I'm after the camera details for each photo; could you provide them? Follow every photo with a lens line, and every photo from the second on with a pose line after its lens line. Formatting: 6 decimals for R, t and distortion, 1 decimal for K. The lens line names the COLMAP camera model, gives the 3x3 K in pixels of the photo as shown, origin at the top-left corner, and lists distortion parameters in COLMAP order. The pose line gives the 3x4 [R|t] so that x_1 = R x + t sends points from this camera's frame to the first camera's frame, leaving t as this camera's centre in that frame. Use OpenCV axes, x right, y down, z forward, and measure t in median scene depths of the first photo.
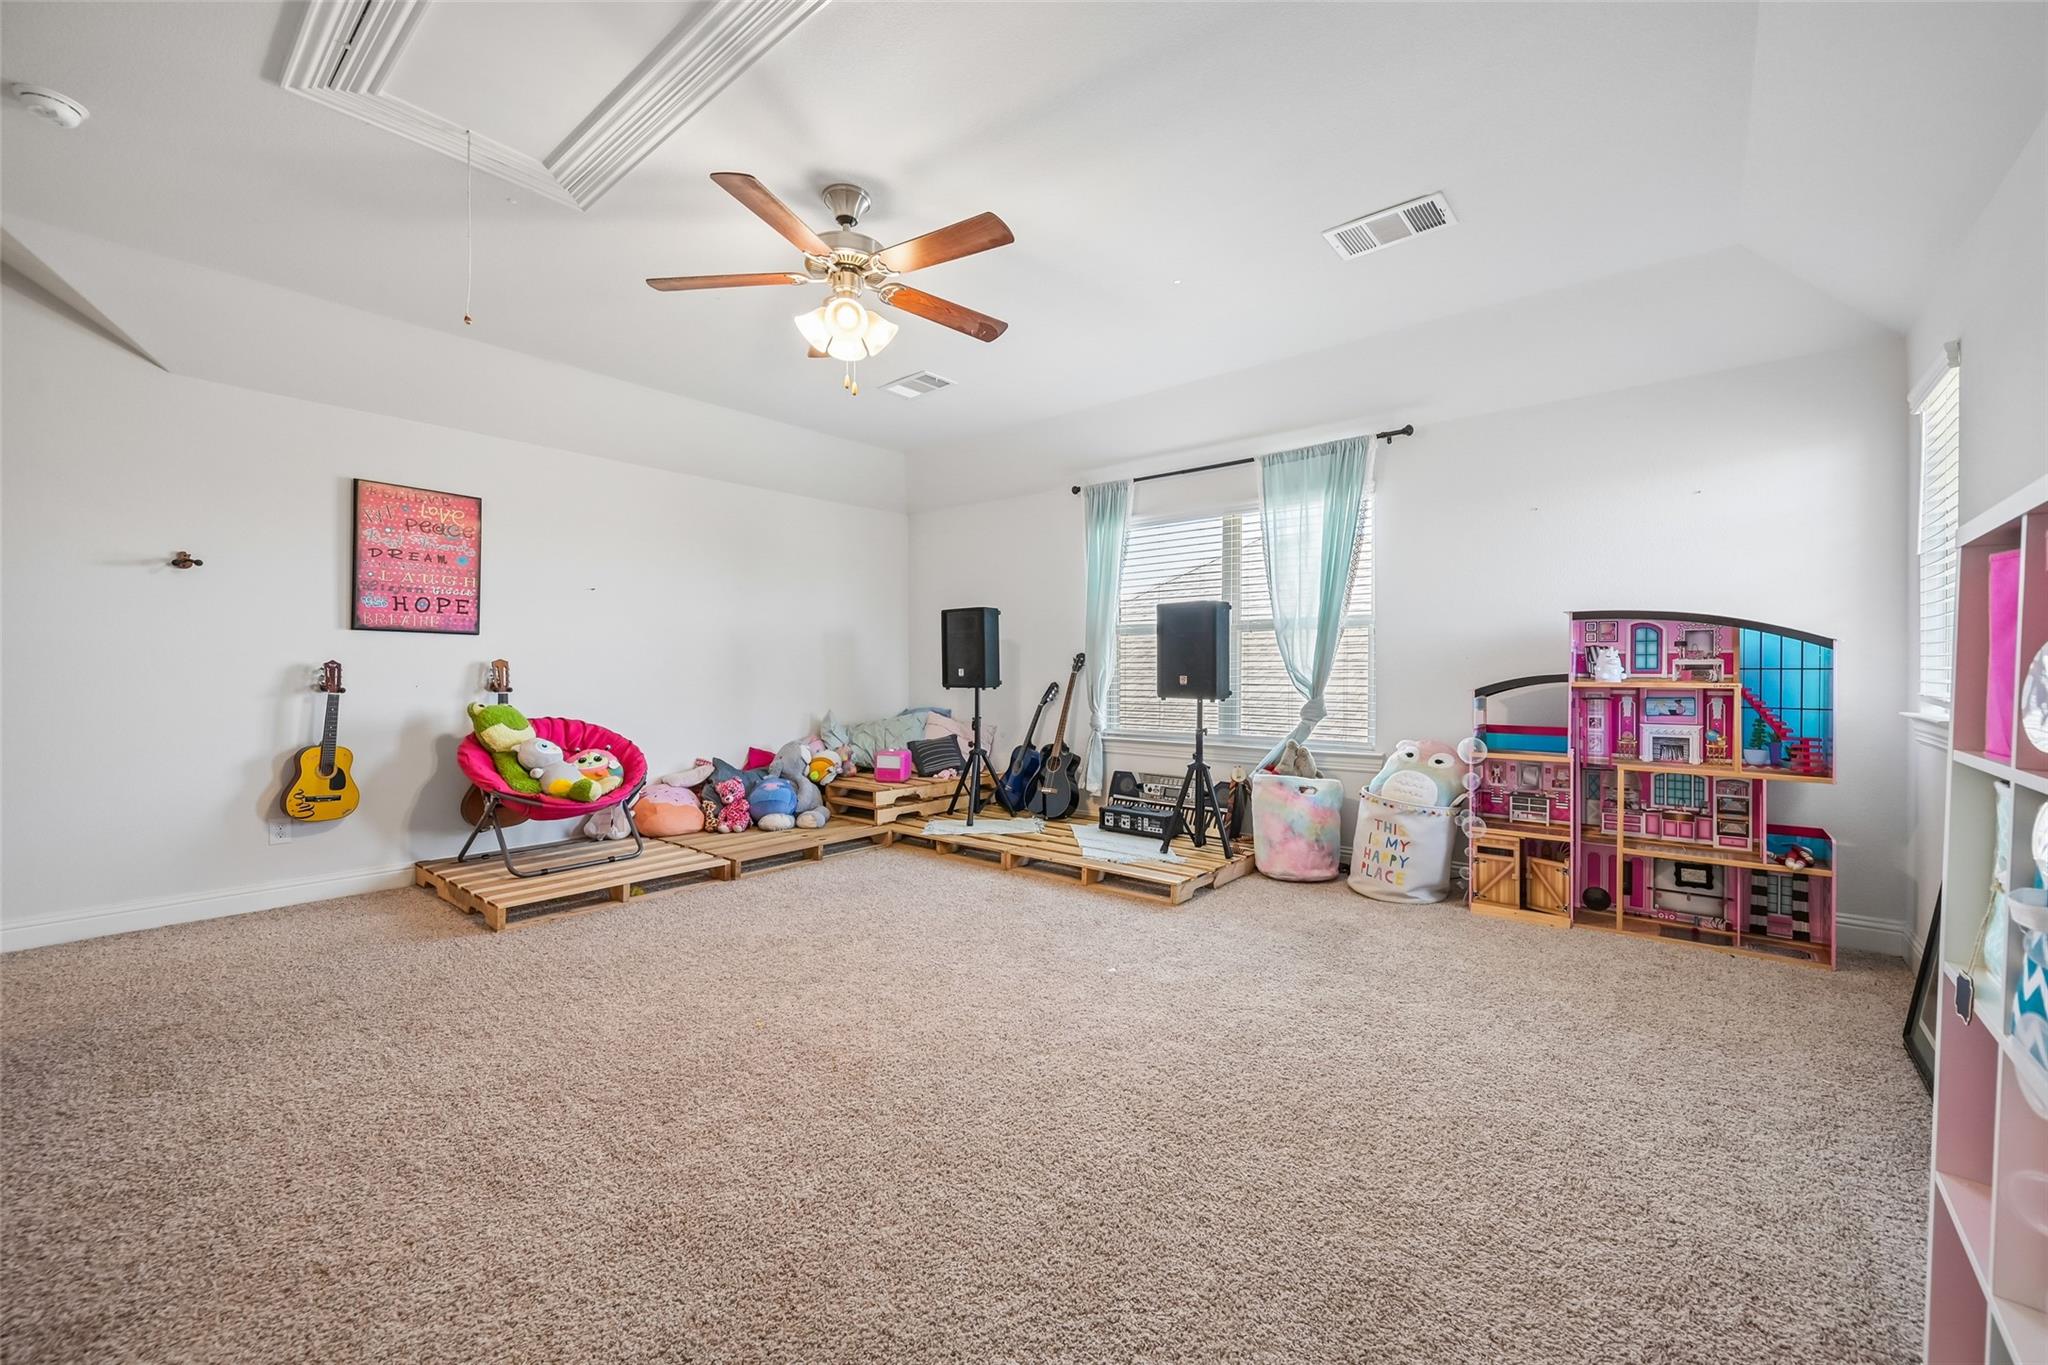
lens RADIAL K [[813.1, 0, 1027.0], [0, 813.1, 685.1], [0, 0, 1]] dist [0.000530, 0.000394]
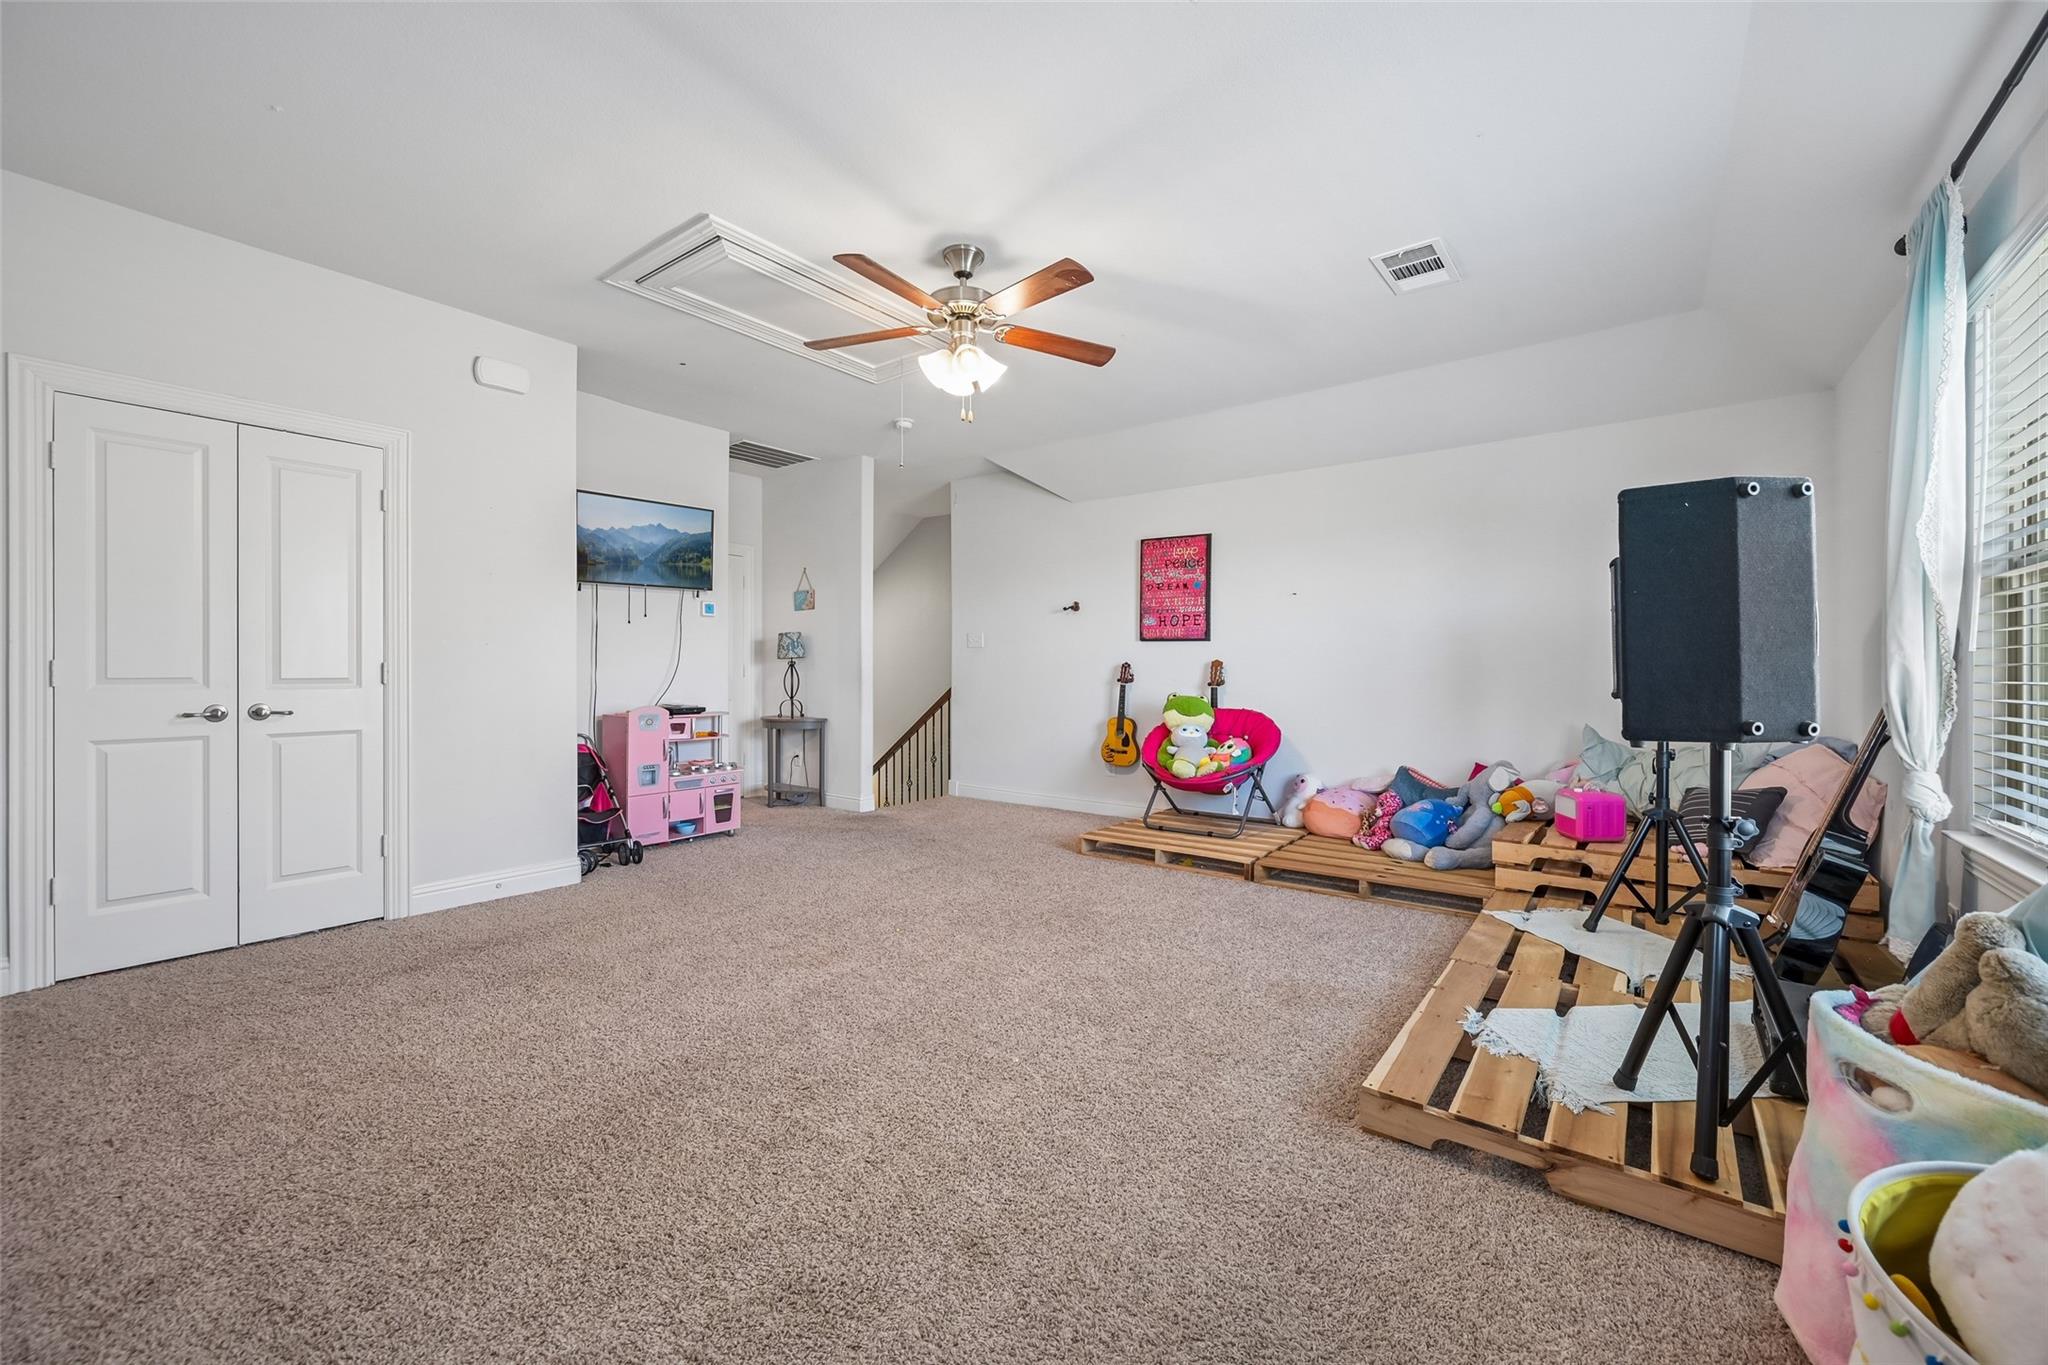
lens RADIAL K [[809.0, 0, 1027.3], [0, 809.0, 673.9], [0, 0, 1]] dist [-0.000462, 0.000083]
pose [[0.047566, 0.004202, -0.998859, 0.602380], [-0.021150, 0.999771, 0.003198, -0.008443], [0.998644, 0.020974, 0.047644, 0.679594]]
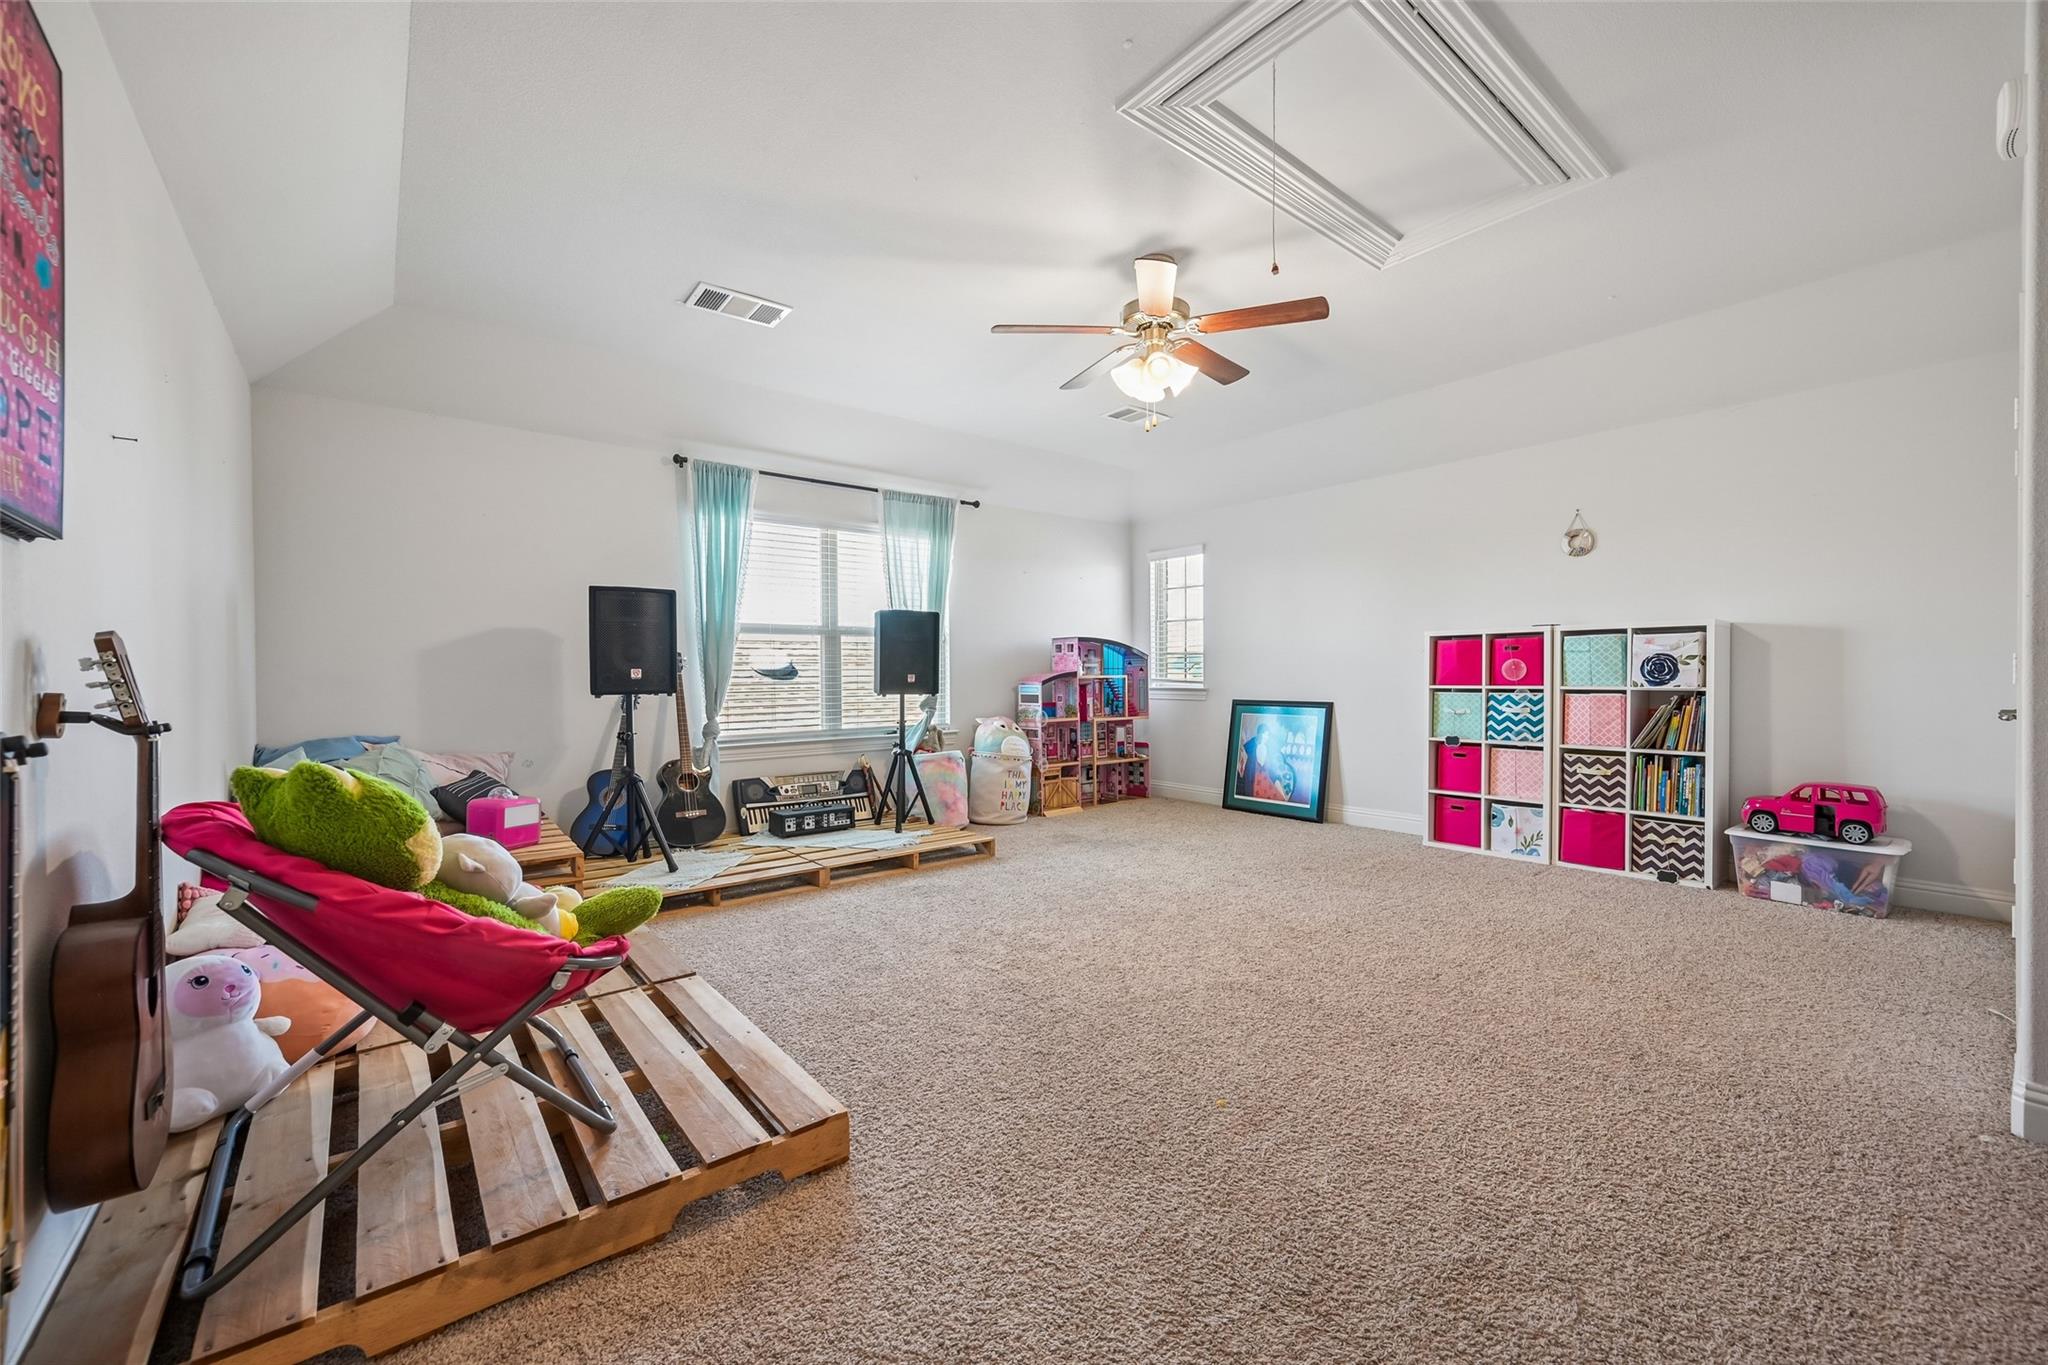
lens RADIAL K [[813.1, 0, 1027.0], [0, 813.1, 685.1], [0, 0, 1]] dist [0.000530, 0.000394]
pose [[0.187328, -0.018840, 0.982117, -0.915174], [0.023089, 0.999624, 0.014772, -0.009847], [-0.982026, 0.019909, 0.187693, 0.625616]]
